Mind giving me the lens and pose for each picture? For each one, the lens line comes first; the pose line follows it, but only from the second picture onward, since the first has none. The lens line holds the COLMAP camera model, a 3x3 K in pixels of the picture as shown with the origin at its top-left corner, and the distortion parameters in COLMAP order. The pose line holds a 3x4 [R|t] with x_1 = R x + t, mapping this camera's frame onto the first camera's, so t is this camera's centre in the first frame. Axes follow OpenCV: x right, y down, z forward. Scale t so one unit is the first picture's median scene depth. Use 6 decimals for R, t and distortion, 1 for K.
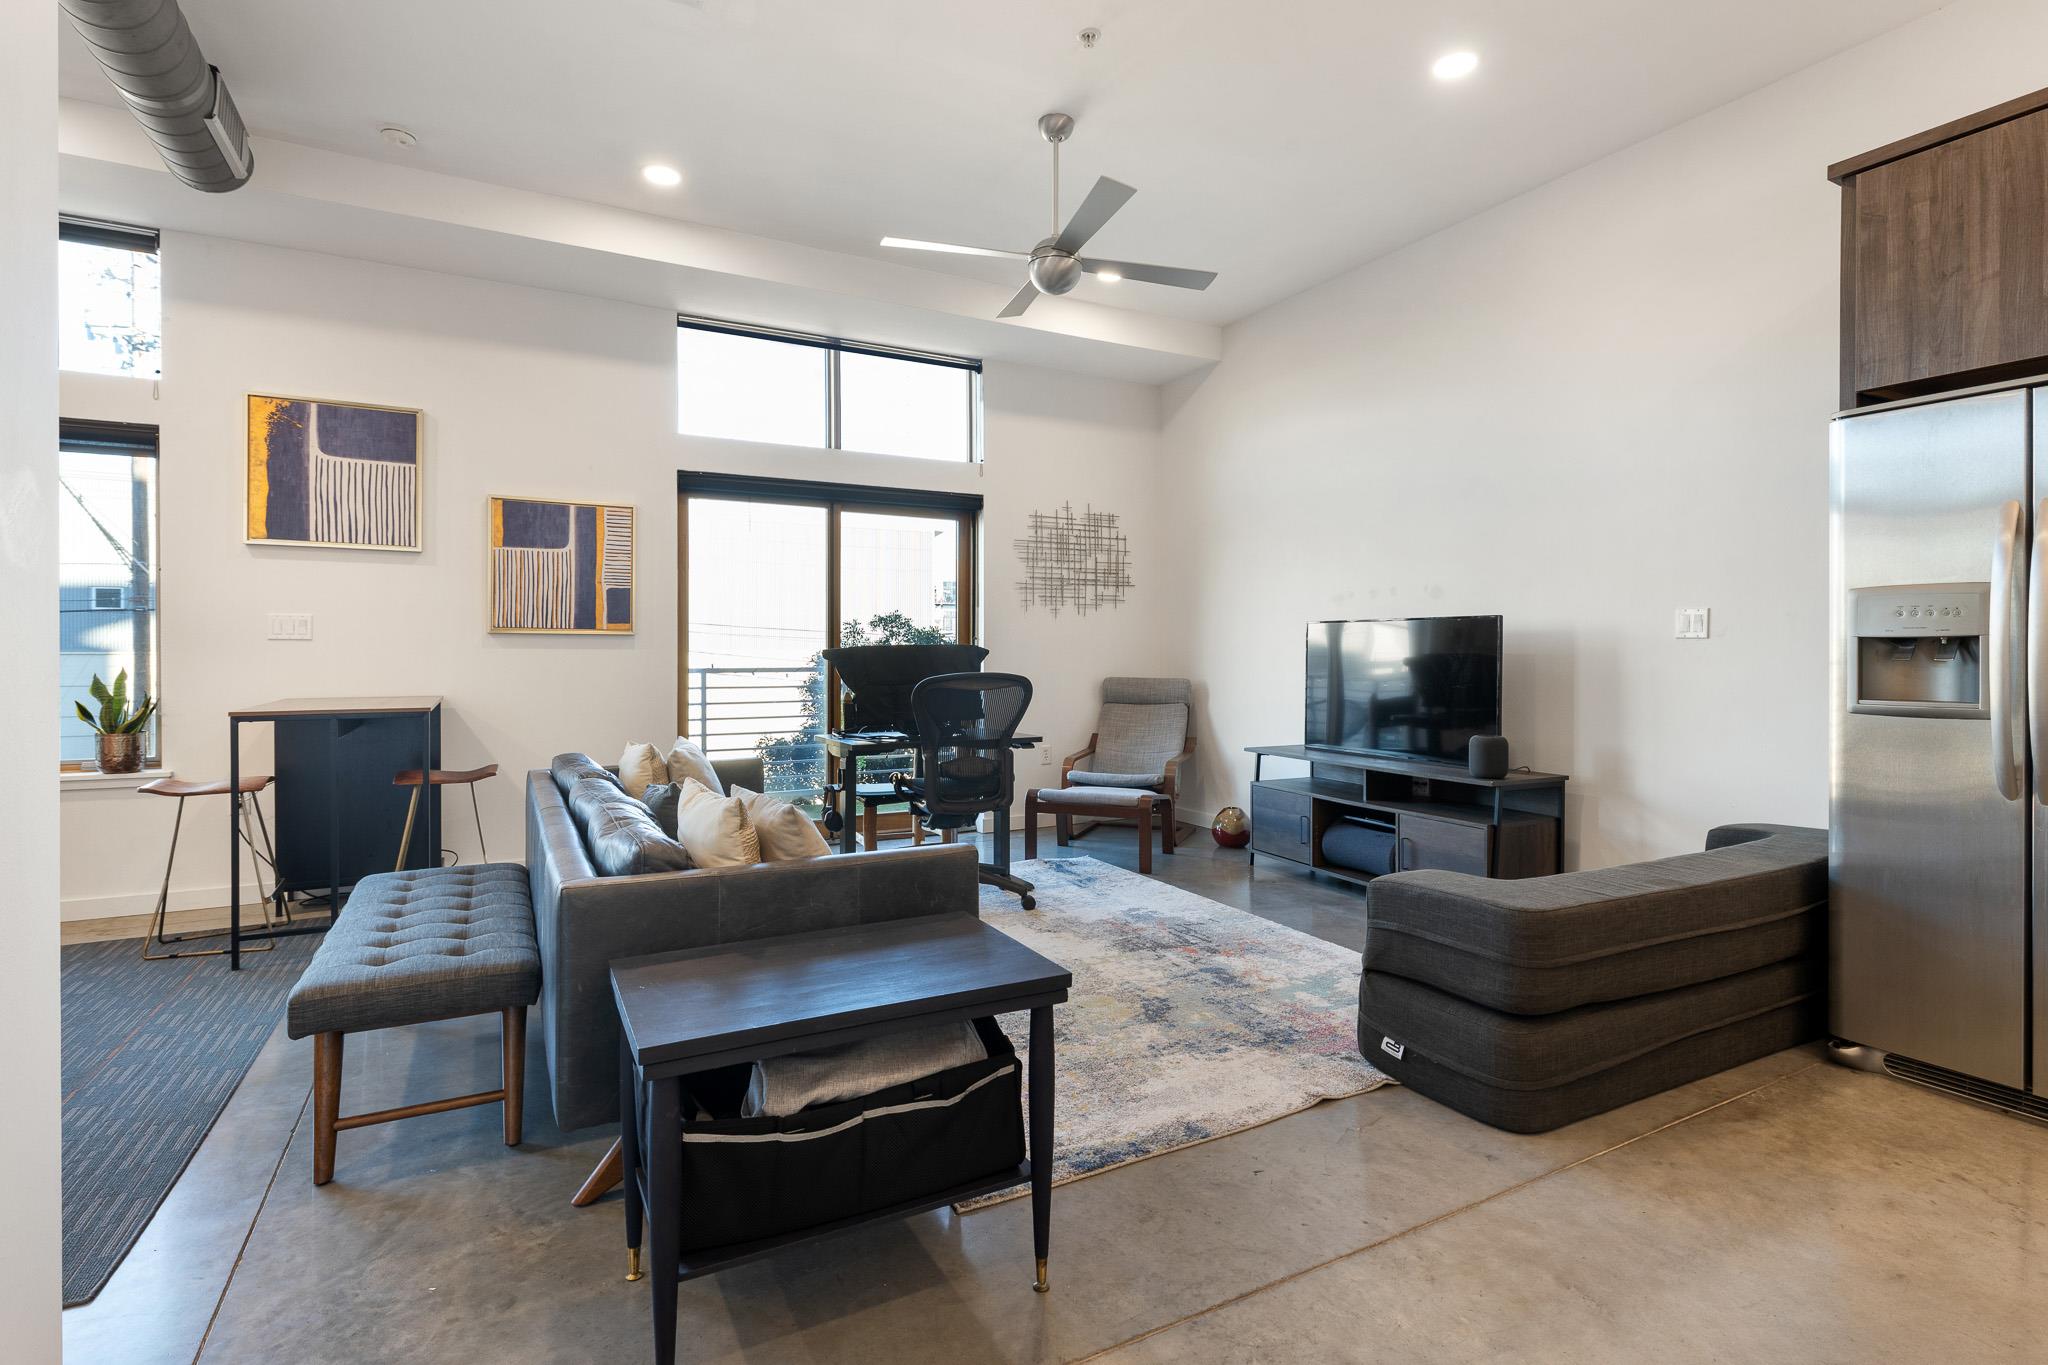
lens RADIAL K [[981.5, 0, 1031.0], [0, 981.5, 659.4], [0, 0, 1]] dist [-0.003501, 0.000024]
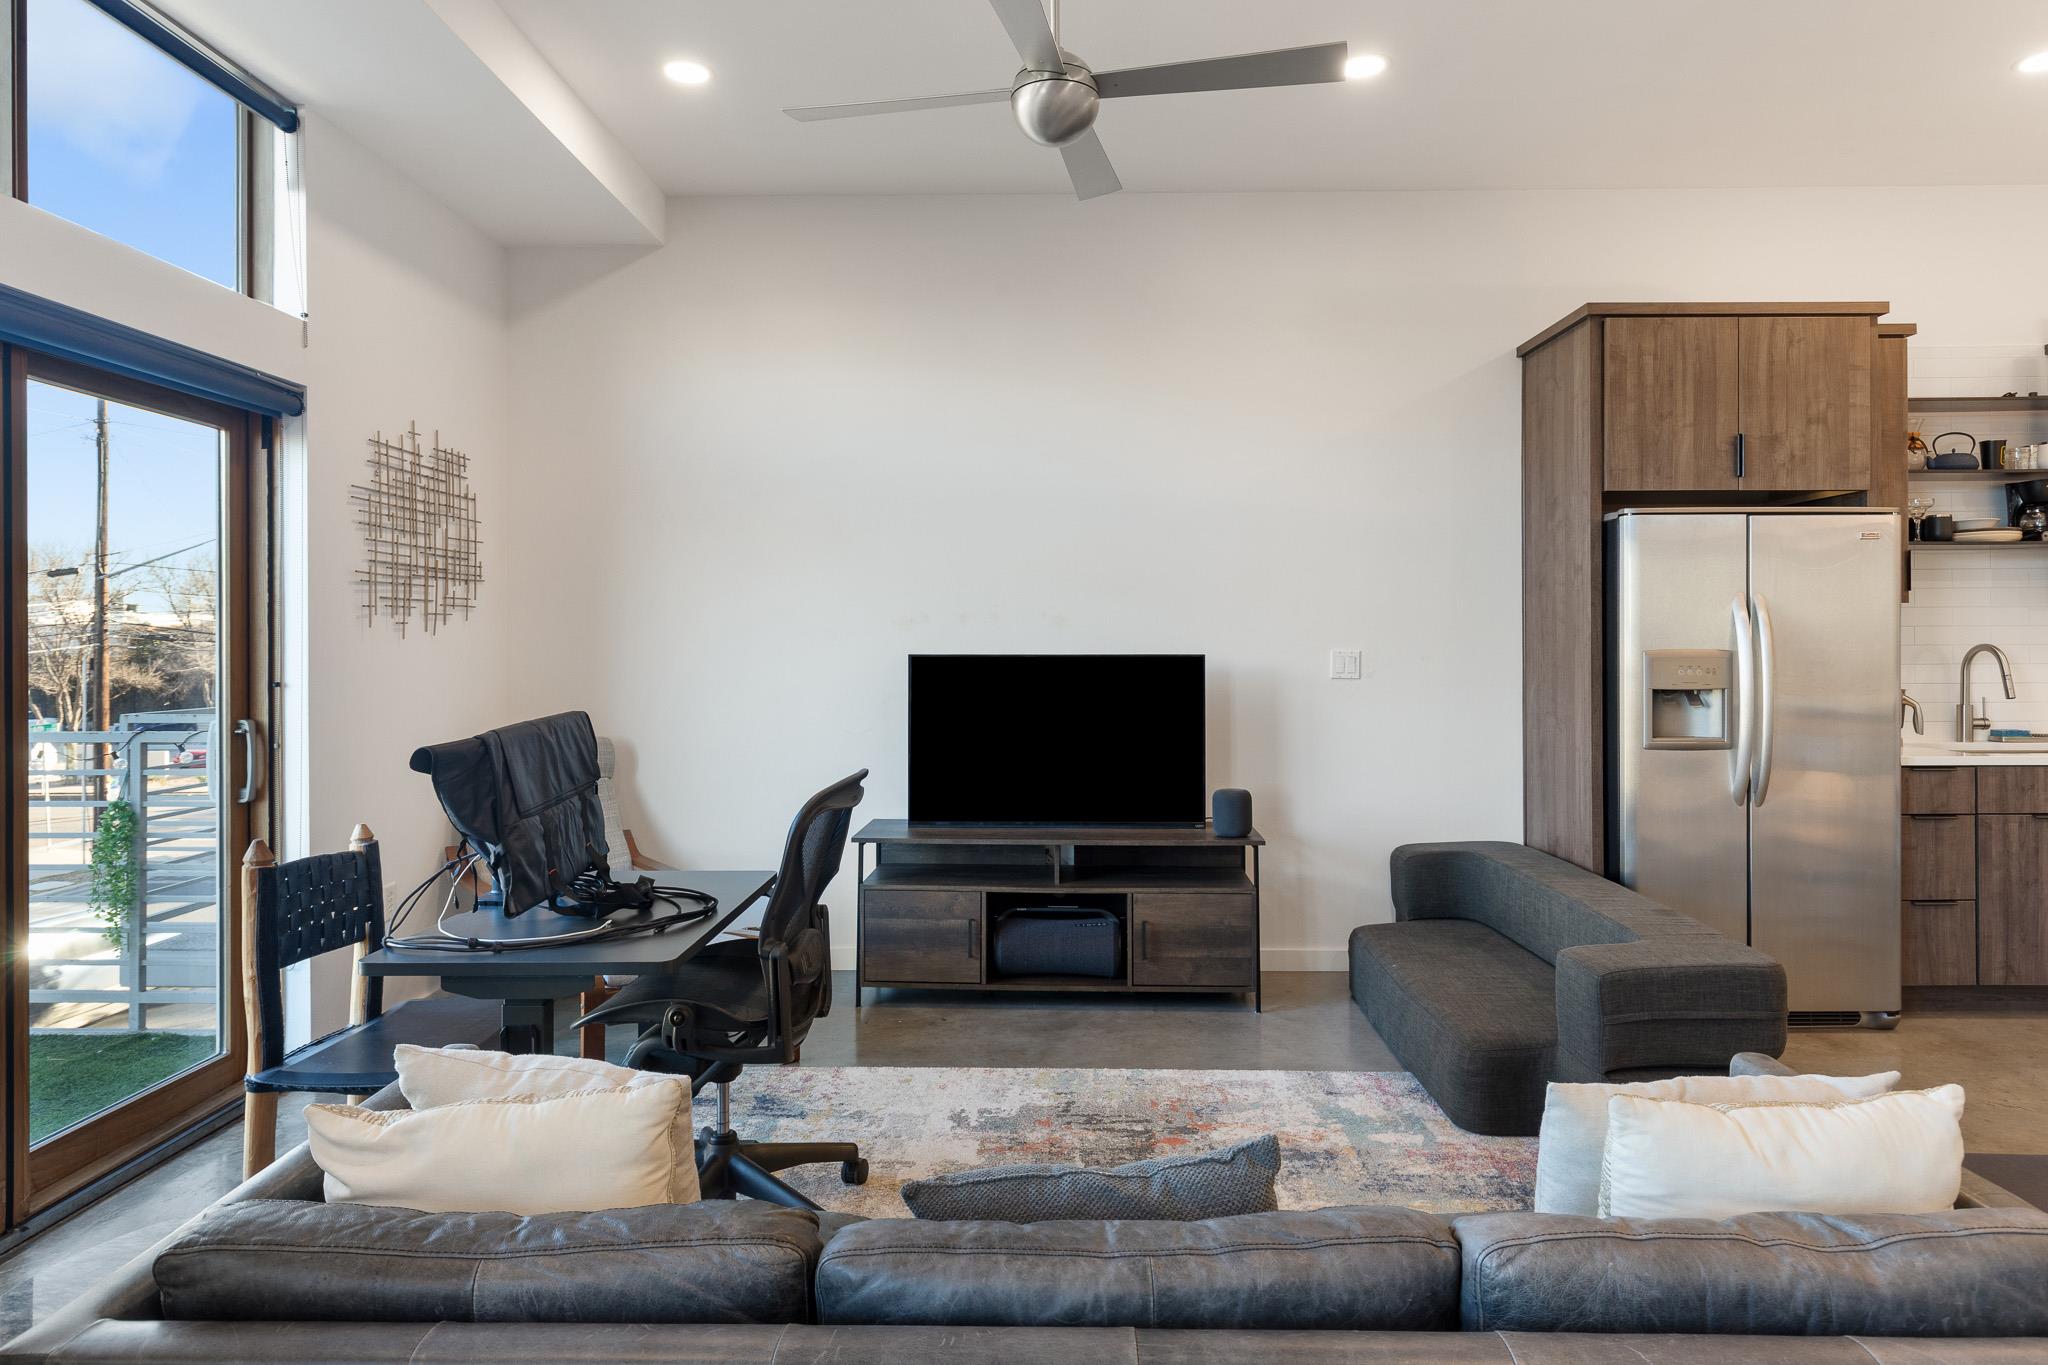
lens RADIAL K [[1203.7, 0, 1027.8], [0, 1203.7, 640.9], [0, 0, 1]] dist [0.005323, 0.002665]
pose [[0.491524, -0.002450, 0.870860, -0.527599], [0.009490, 0.999952, -0.002543, -0.051314], [-0.870812, 0.009514, 0.491524, 0.540922]]
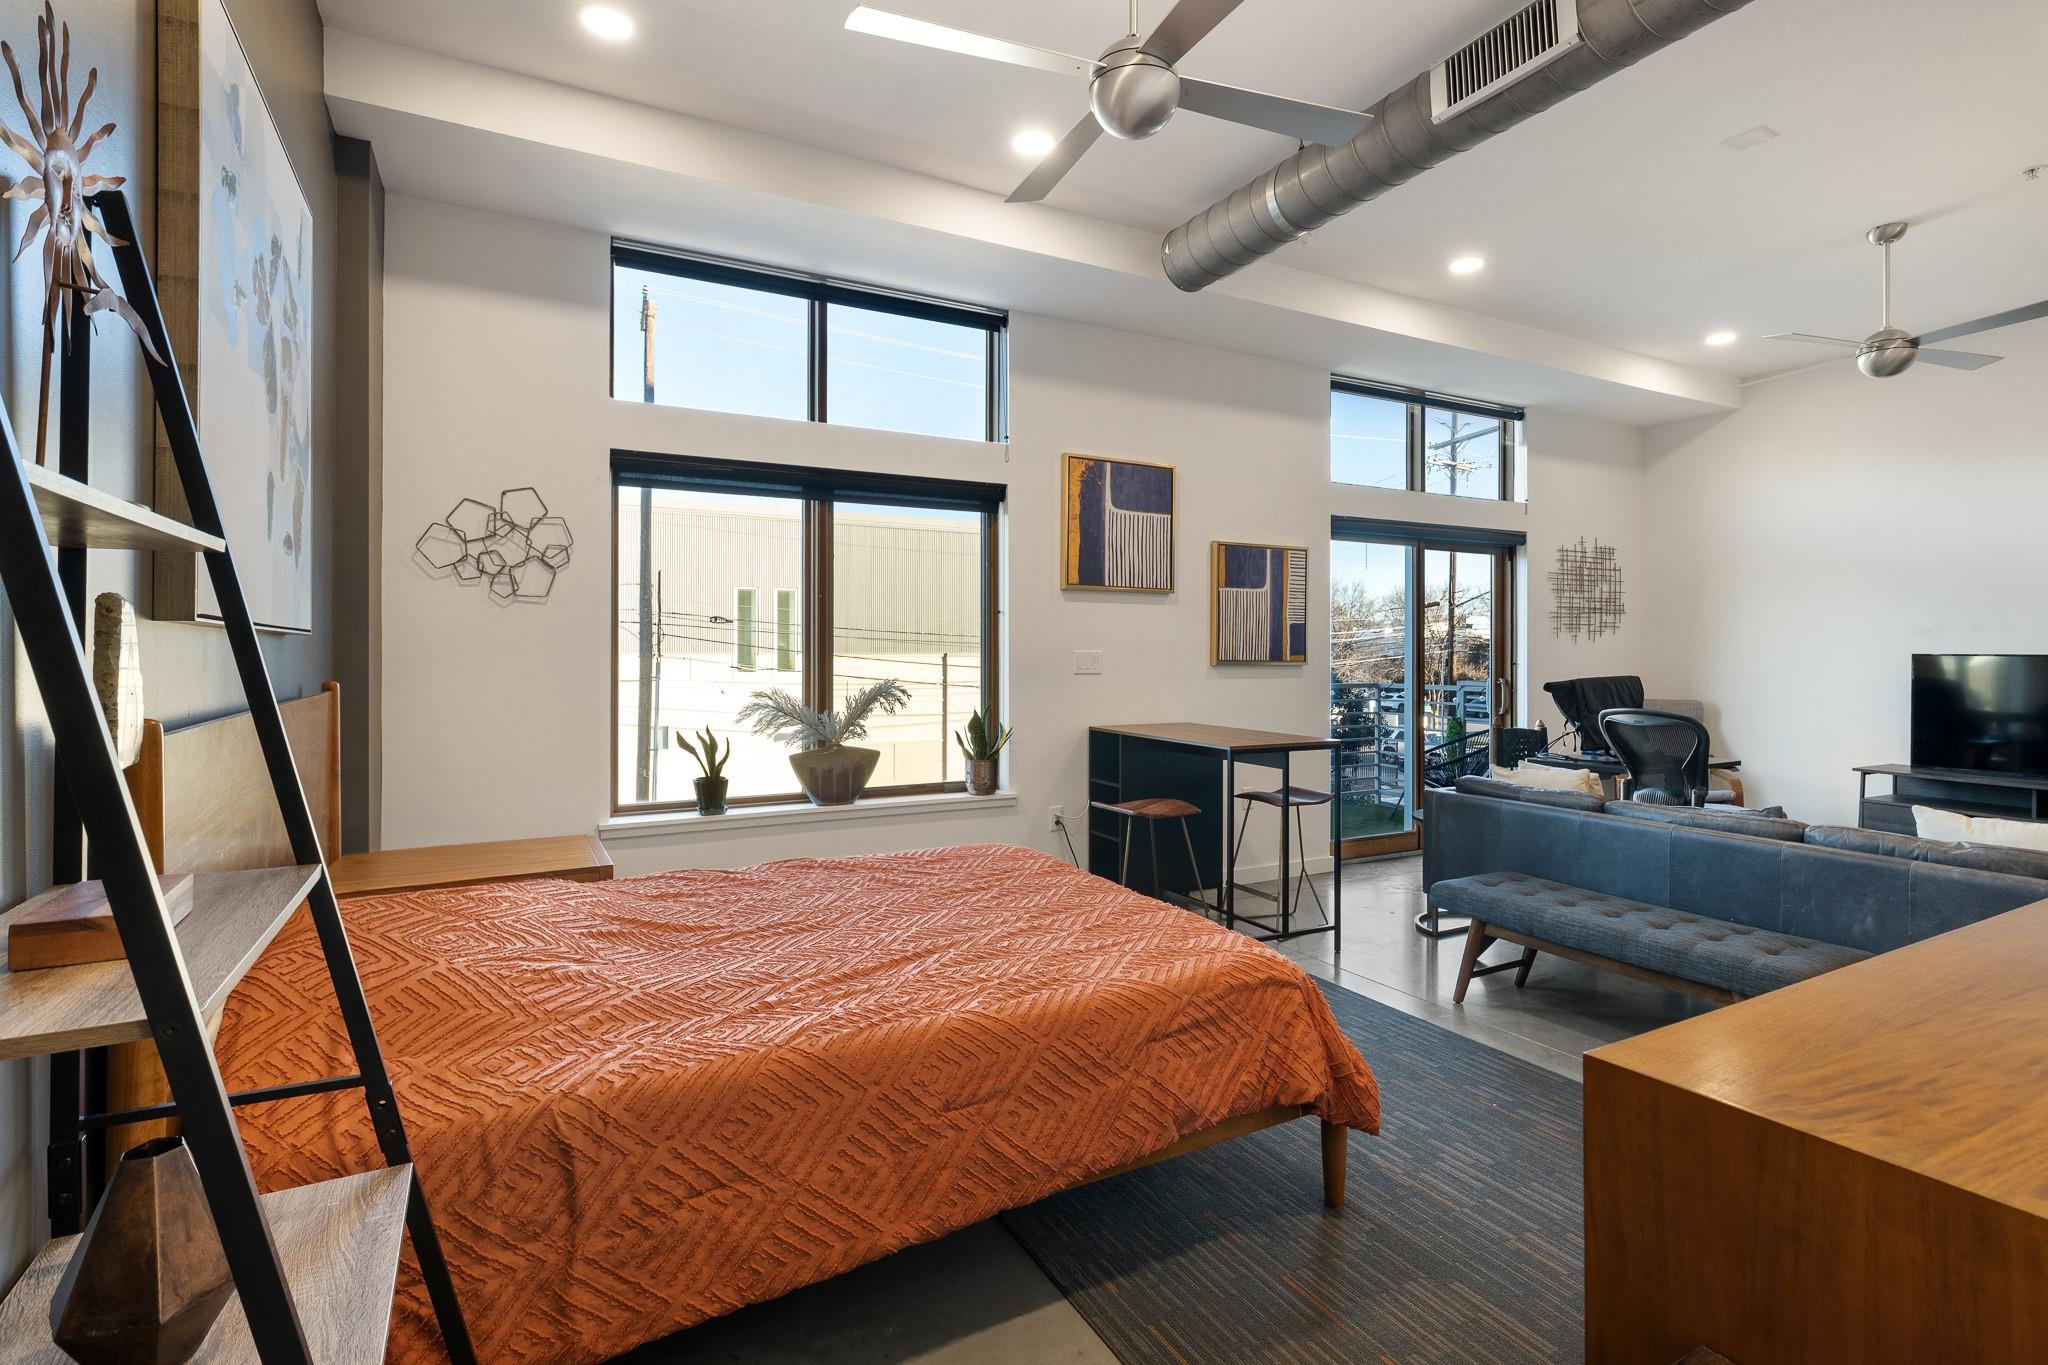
lens RADIAL K [[981.5, 0, 1028.5], [0, 981.5, 648.0], [0, 0, 1]] dist [-0.003501, 0.000024]
pose [[0.999985, 0.001651, -0.005190, -0.802998], [-0.001693, 0.999965, -0.008160, -0.039497], [0.005176, 0.008168, 0.999953, -0.119185]]
